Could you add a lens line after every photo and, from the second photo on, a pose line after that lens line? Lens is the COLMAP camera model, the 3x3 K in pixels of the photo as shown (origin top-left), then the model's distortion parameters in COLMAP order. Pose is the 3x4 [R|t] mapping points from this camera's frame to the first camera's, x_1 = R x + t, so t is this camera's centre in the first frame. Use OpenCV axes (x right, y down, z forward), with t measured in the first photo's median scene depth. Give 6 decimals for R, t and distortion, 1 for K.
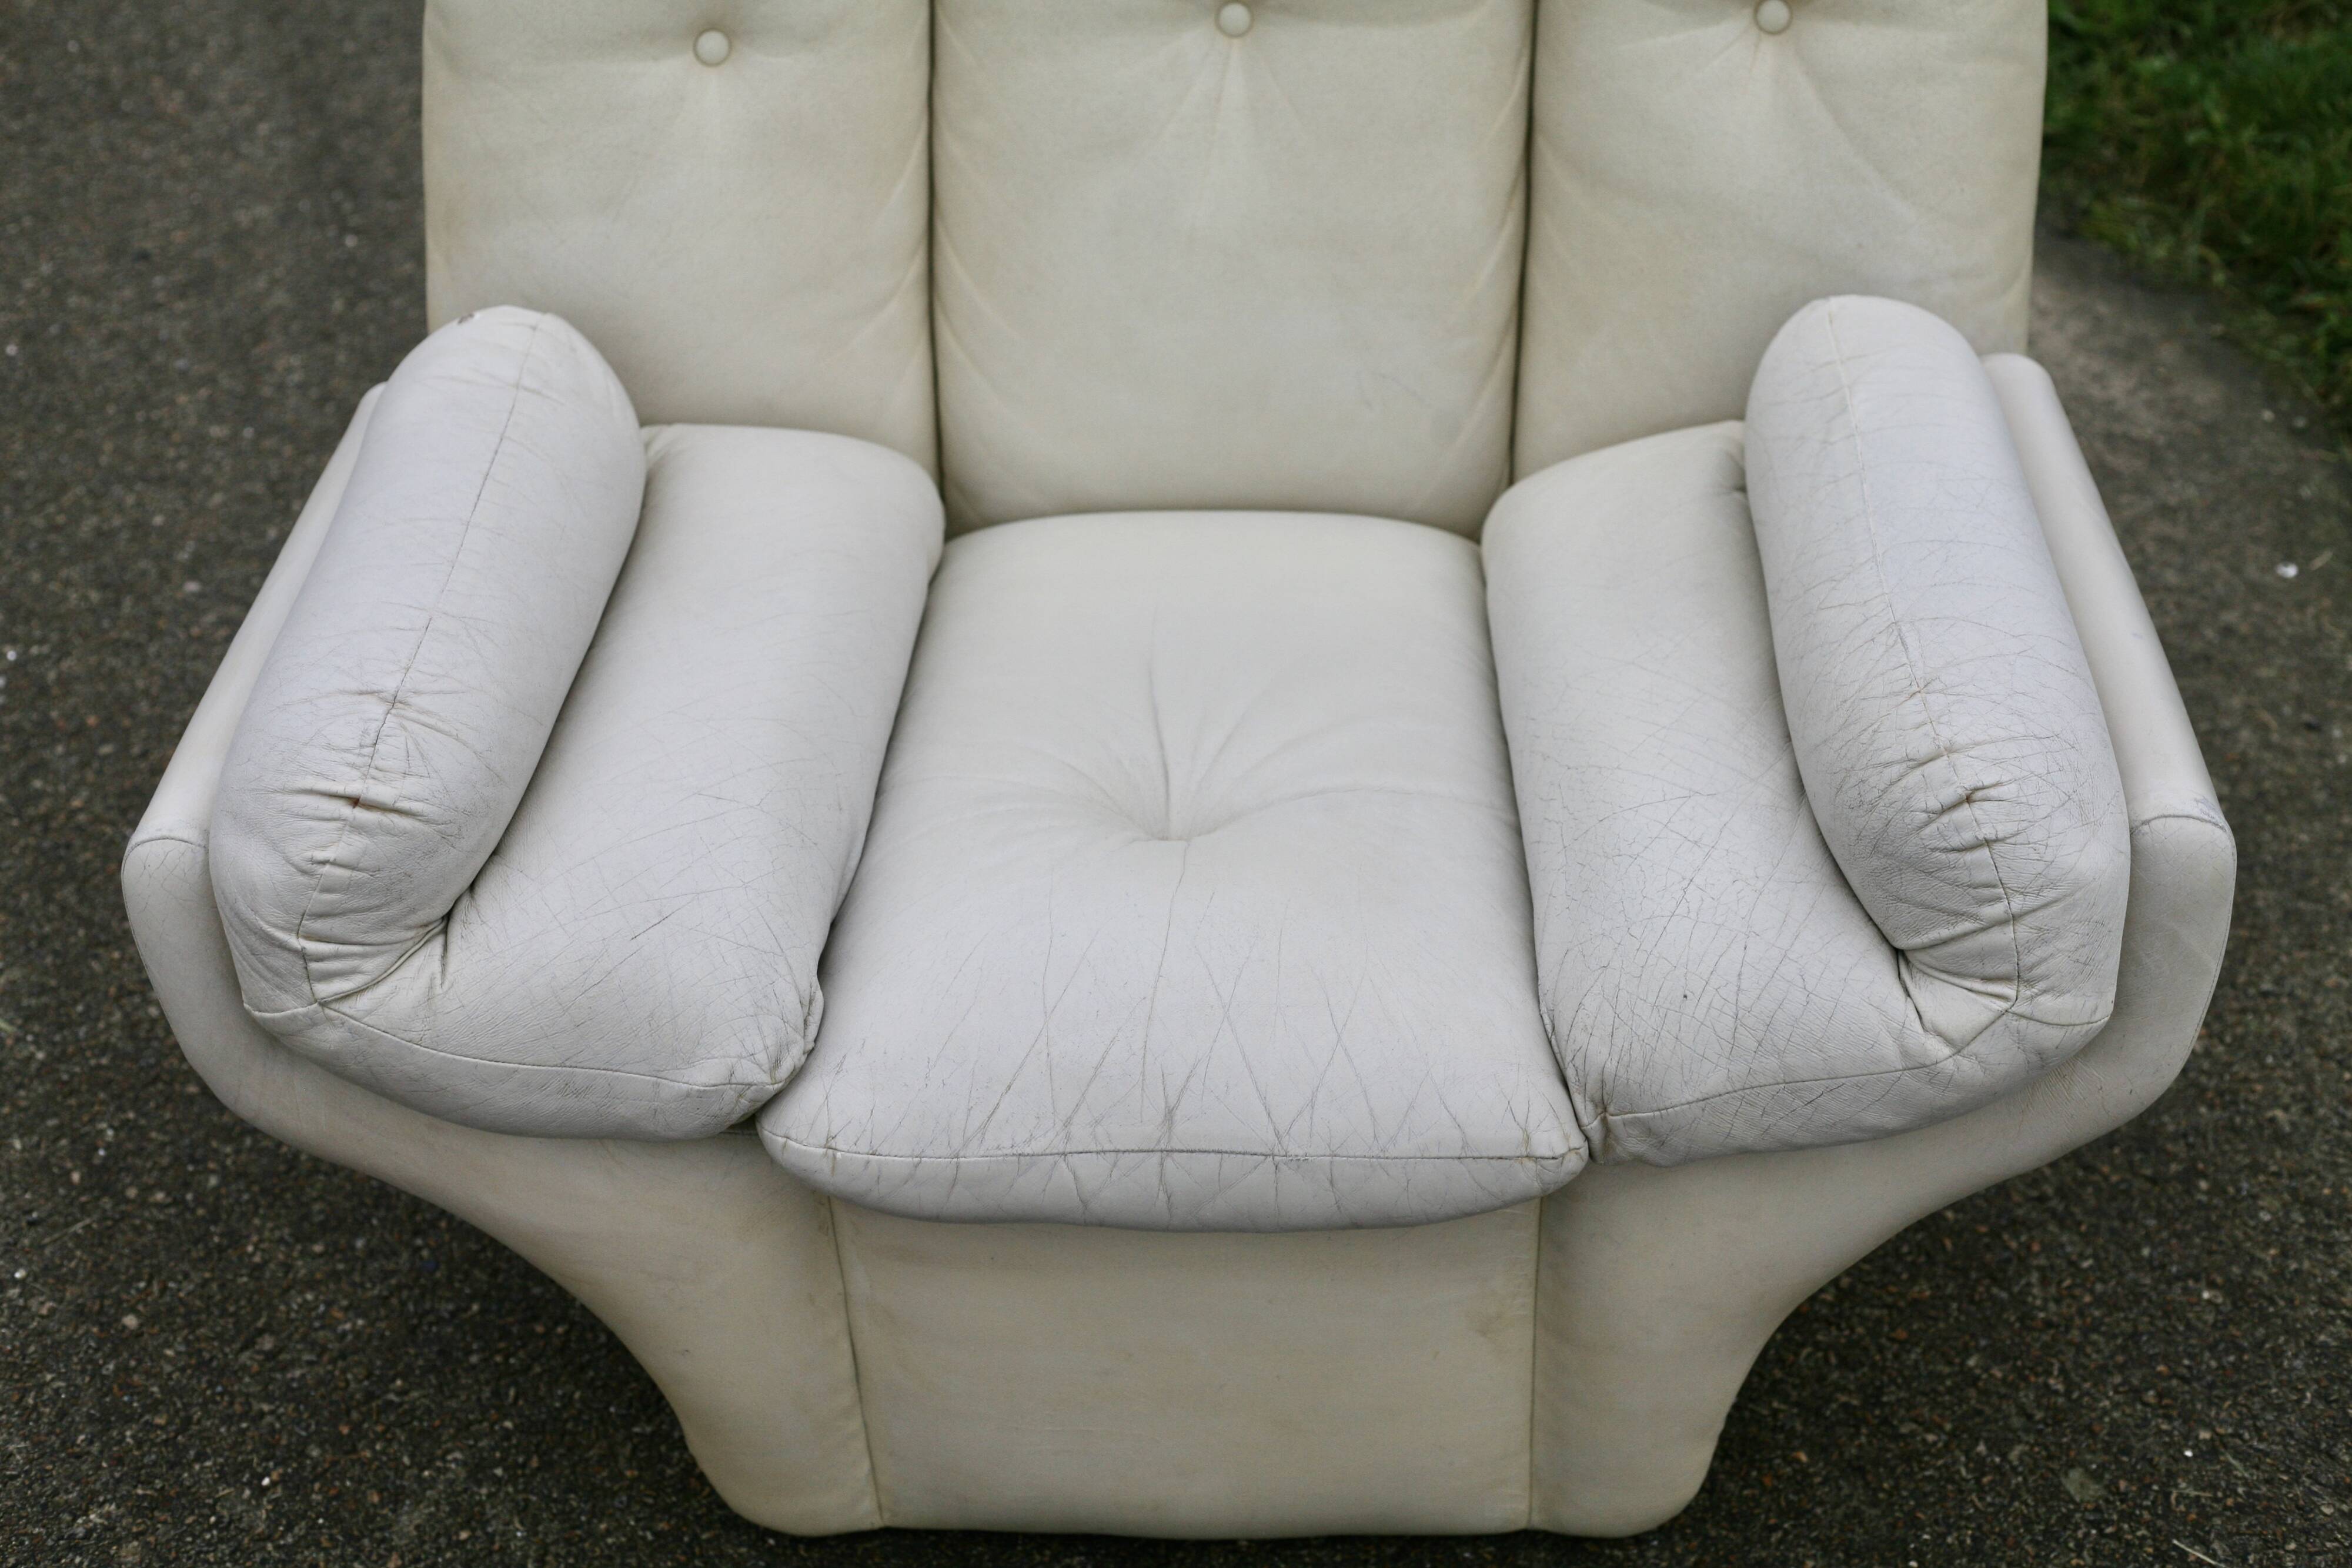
lens RADIAL K [[3468.0, 0, 1195.3], [0, 3468.0, 919.6], [0, 0, 1]] dist [-0.114616, 0.000000]
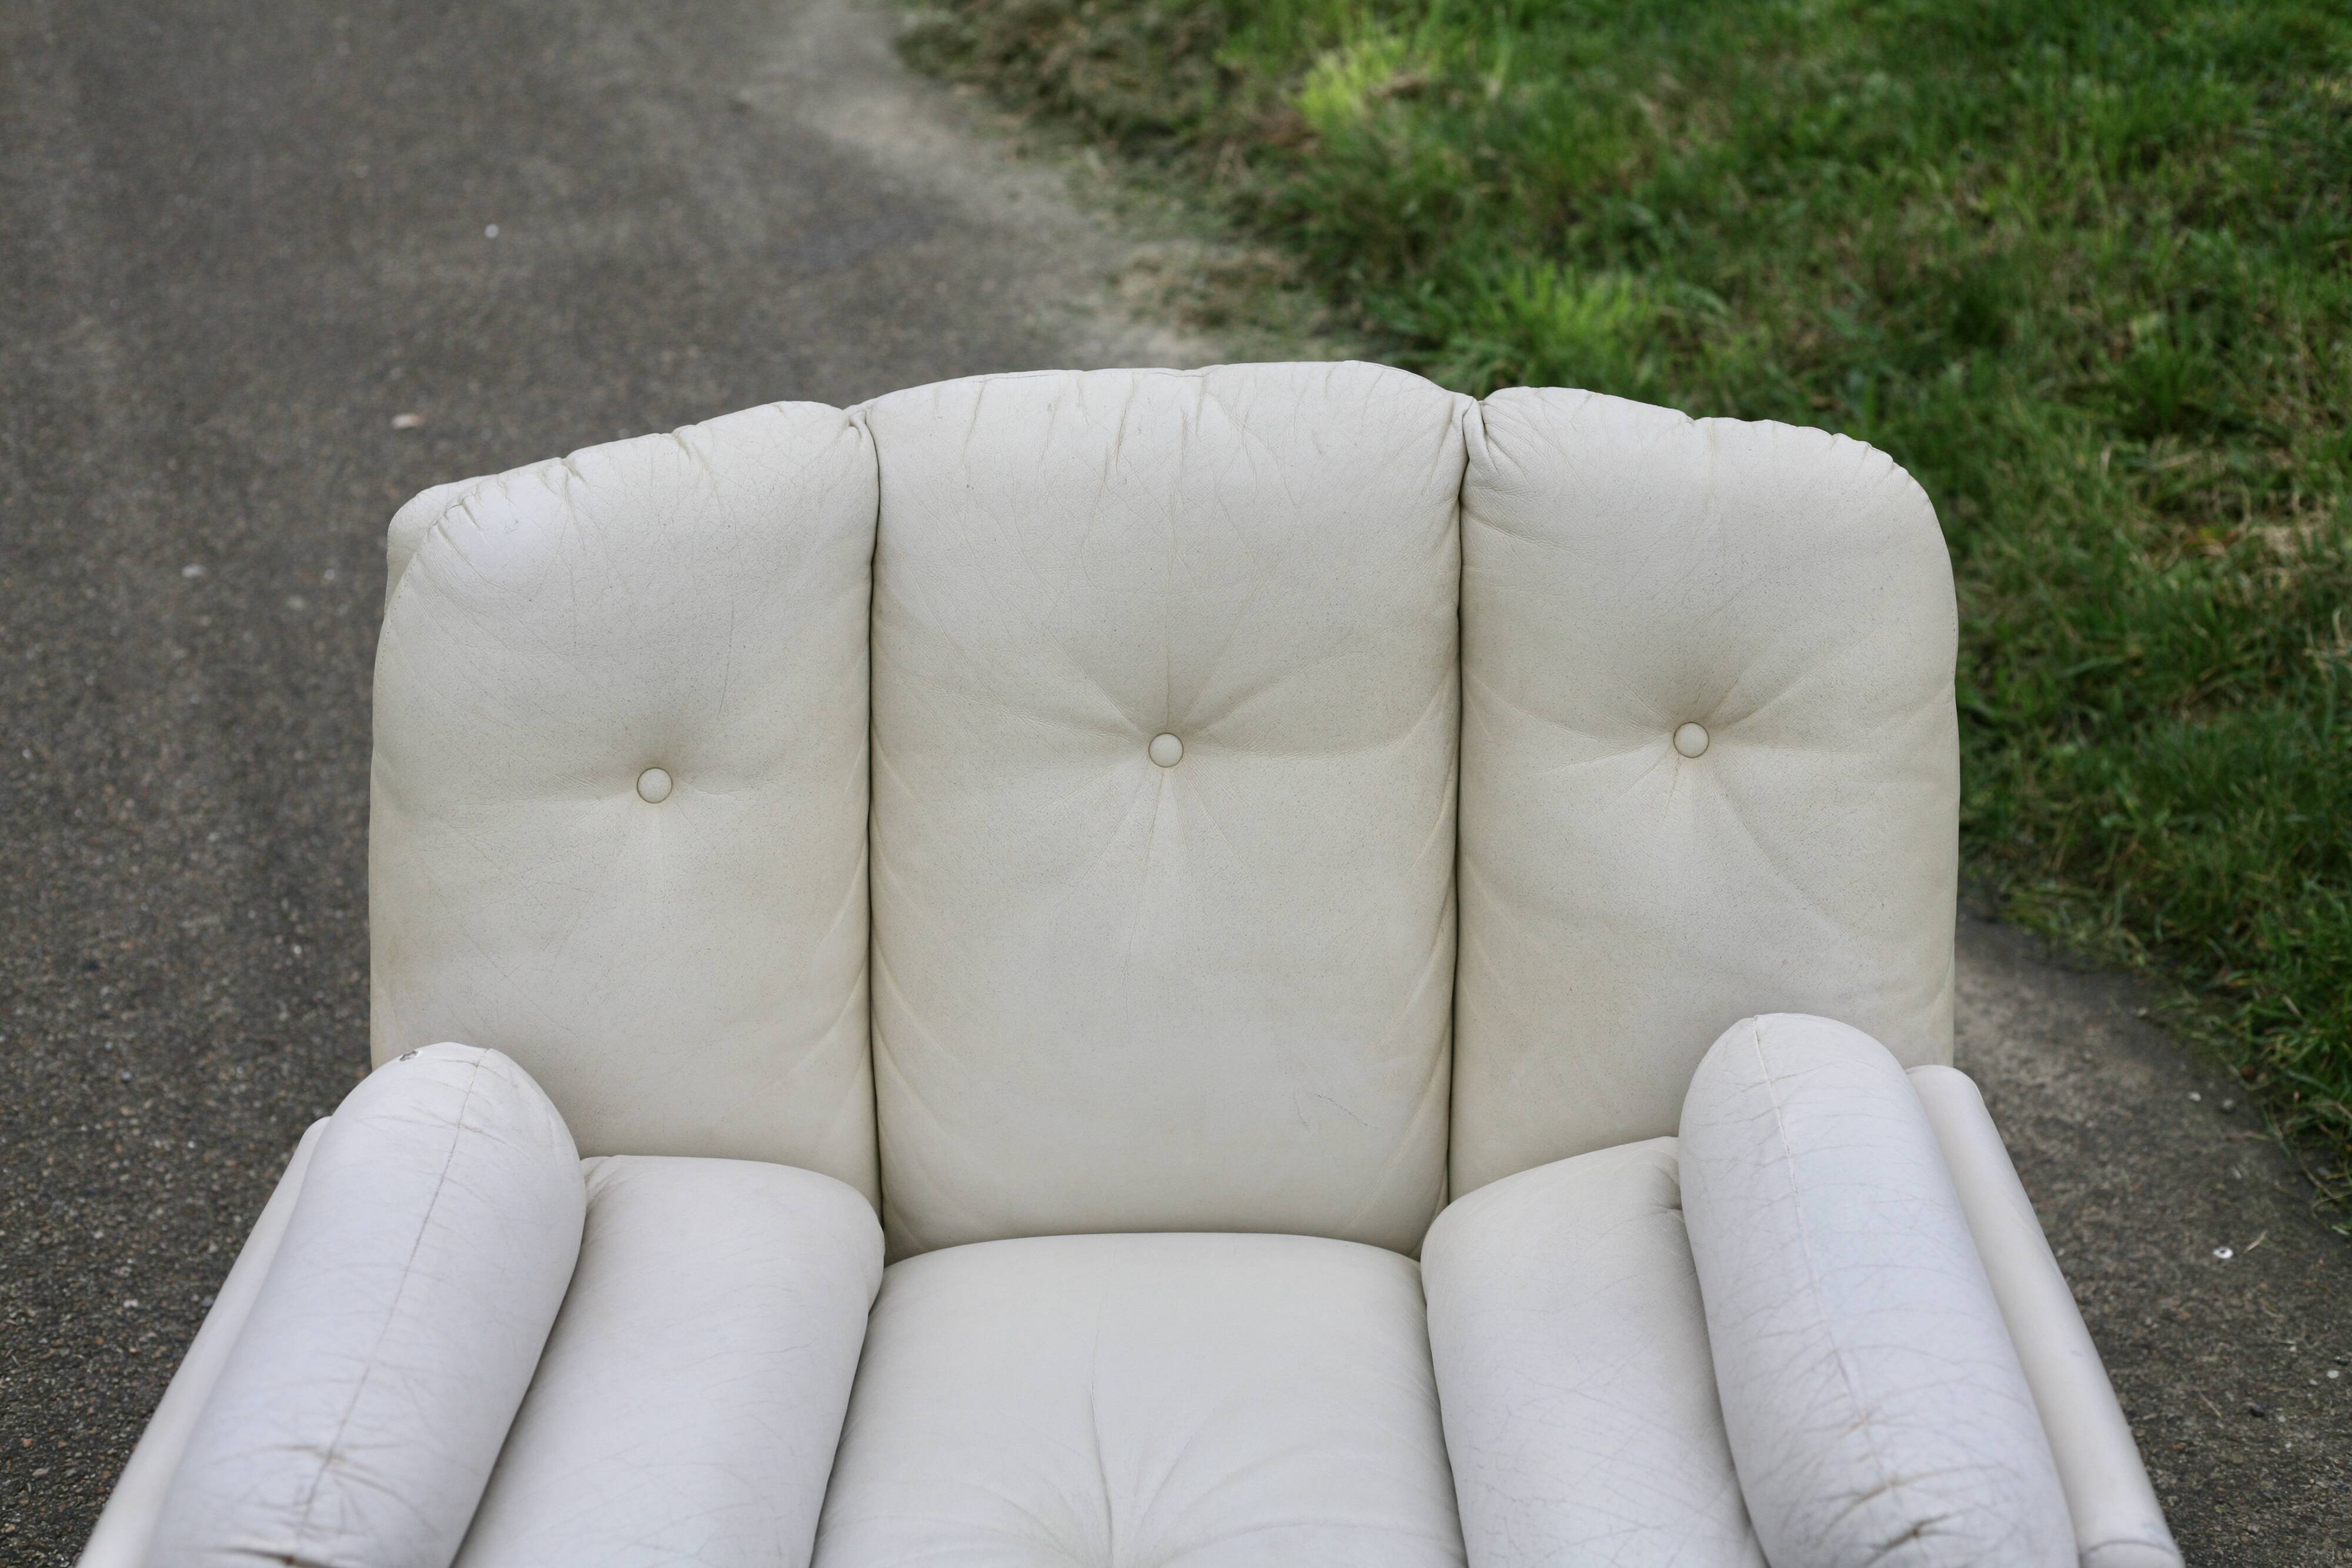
lens RADIAL K [[3468.0, 0, 1192.7], [0, 3468.0, 914.0], [0, 0, 1]] dist [-0.114616, 0.000000]
pose [[0.999757, -0.014687, 0.016421, 0.002026], [0.017465, 0.982706, -0.184345, -0.029527], [-0.013429, 0.184587, 0.982724, -0.004977]]
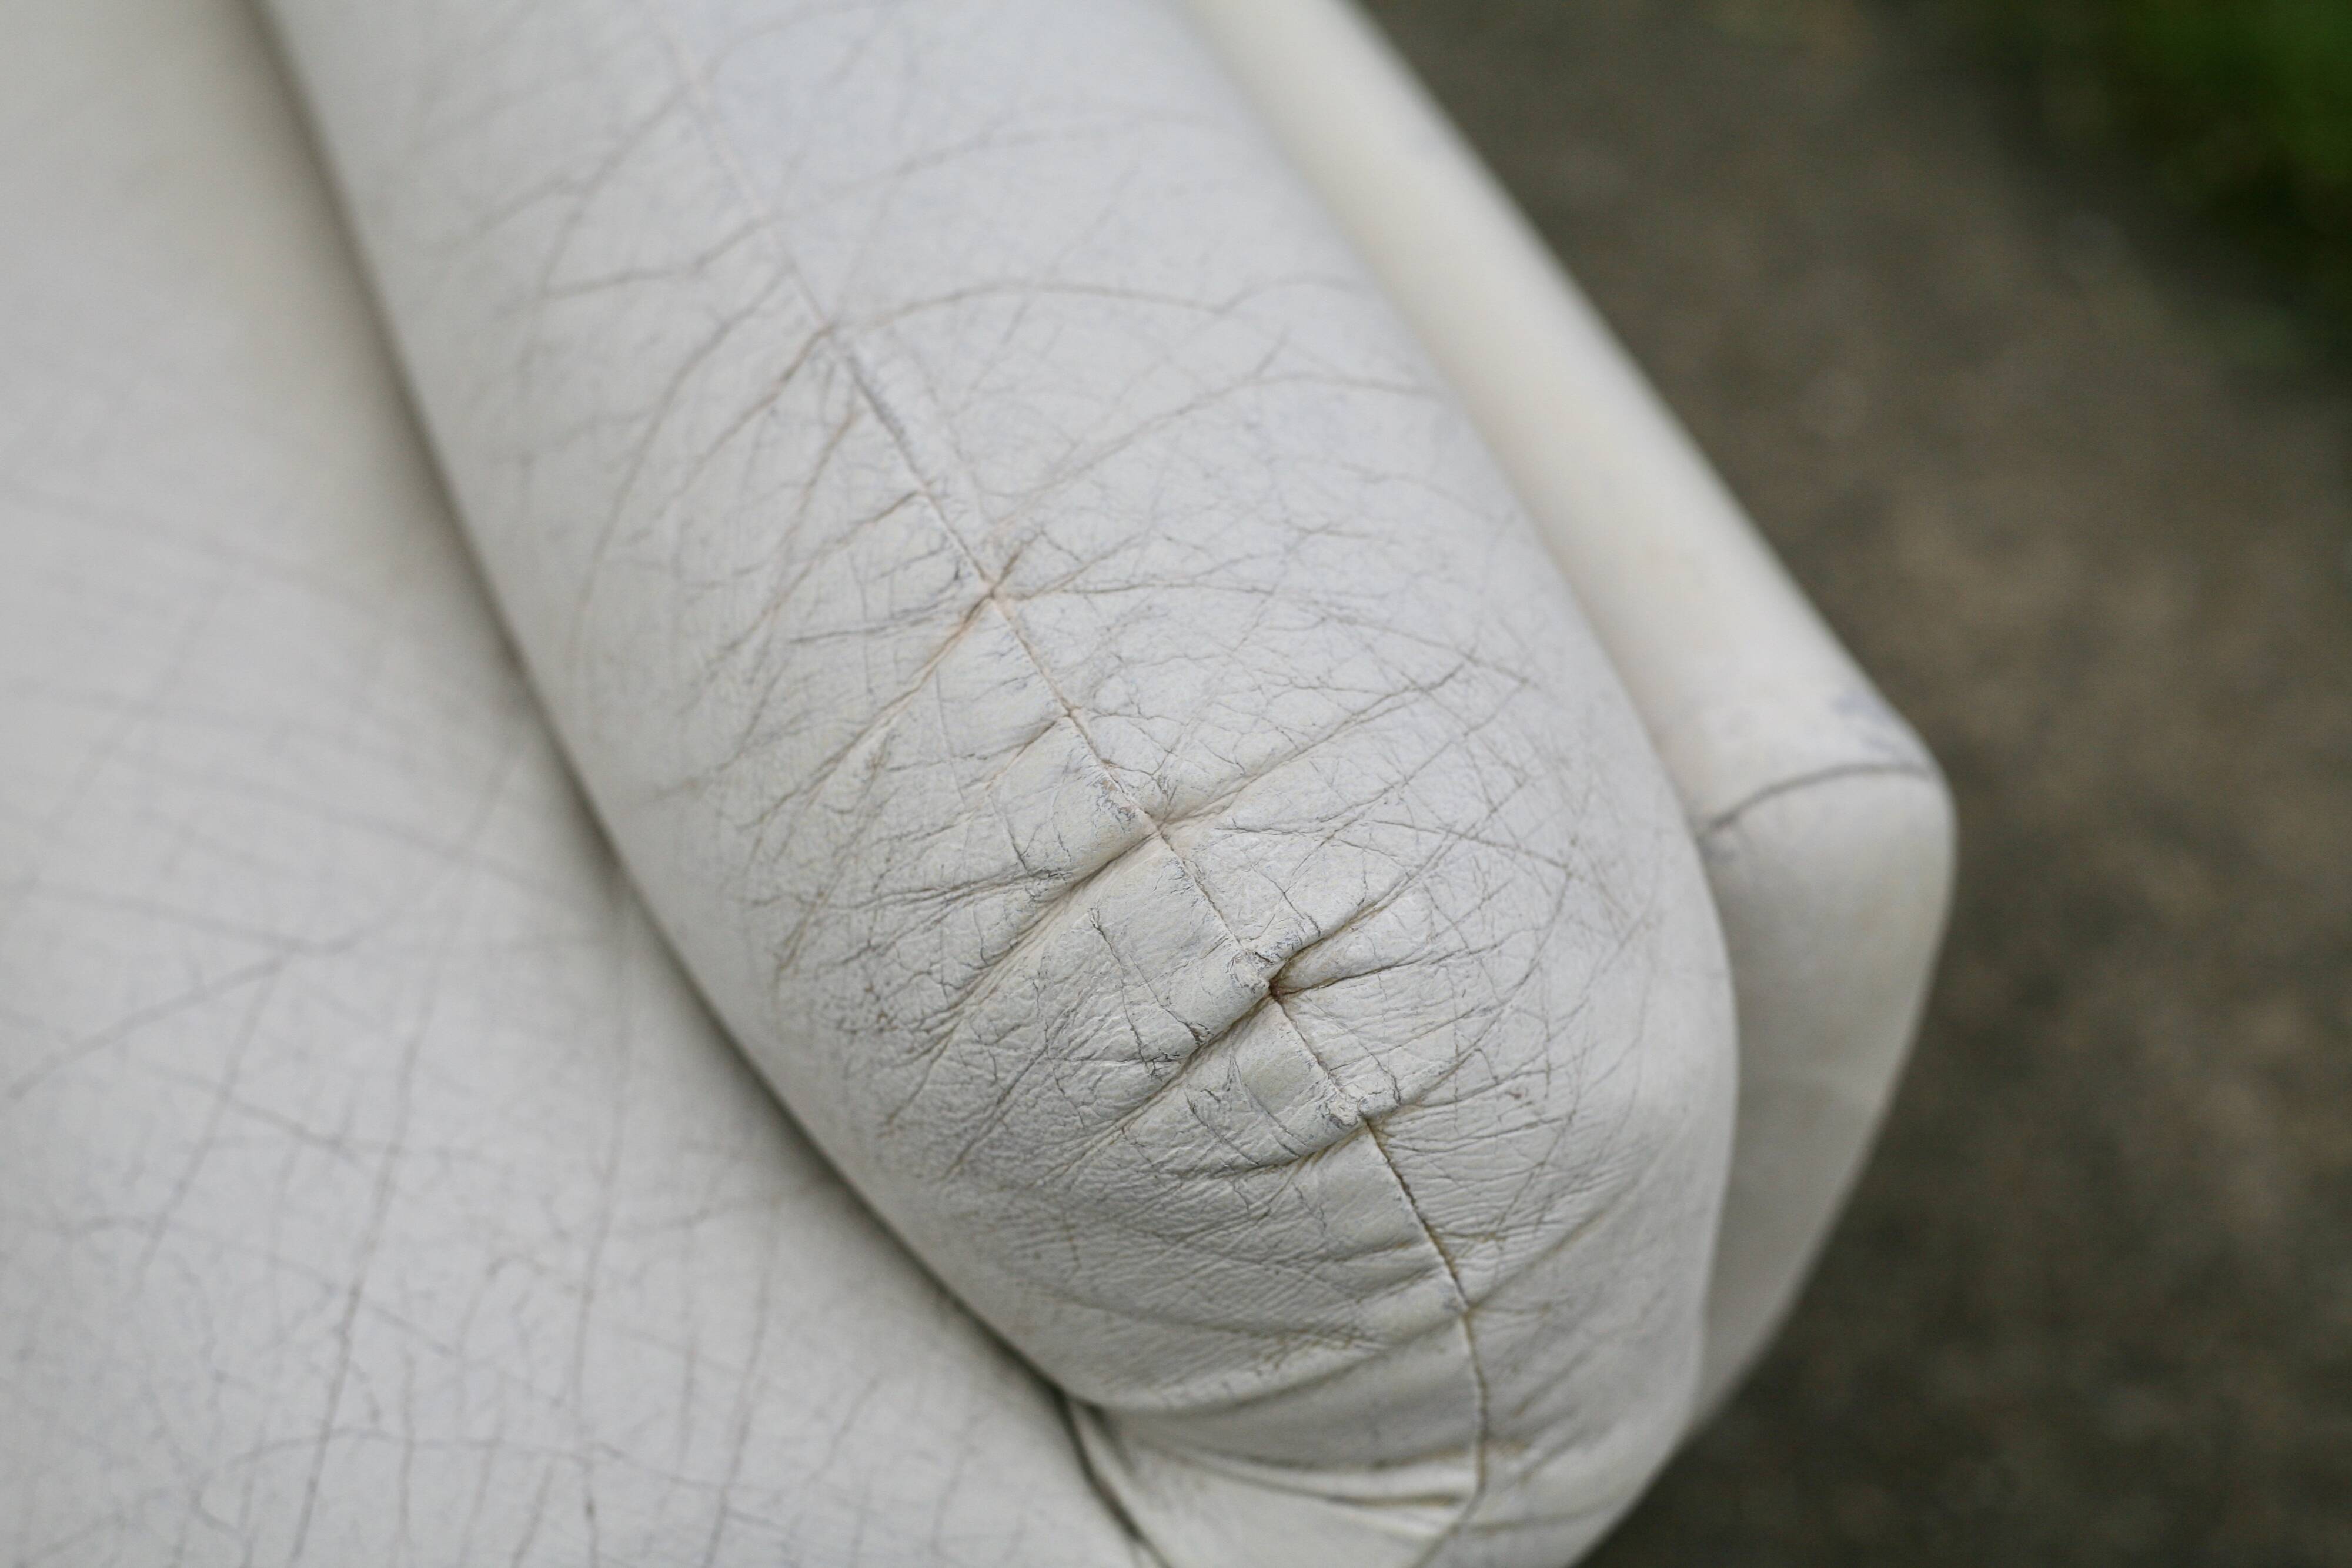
lens RADIAL K [[3468.0, 0, 1035.0], [0, 3468.0, 761.1], [0, 0, 1]] dist [-0.114616, 0.000000]
pose [[0.909109, -0.256730, 0.328041, 0.110285], [0.183835, 0.953934, 0.237095, -0.117728], [-0.373799, -0.155239, 0.914426, 0.706928]]
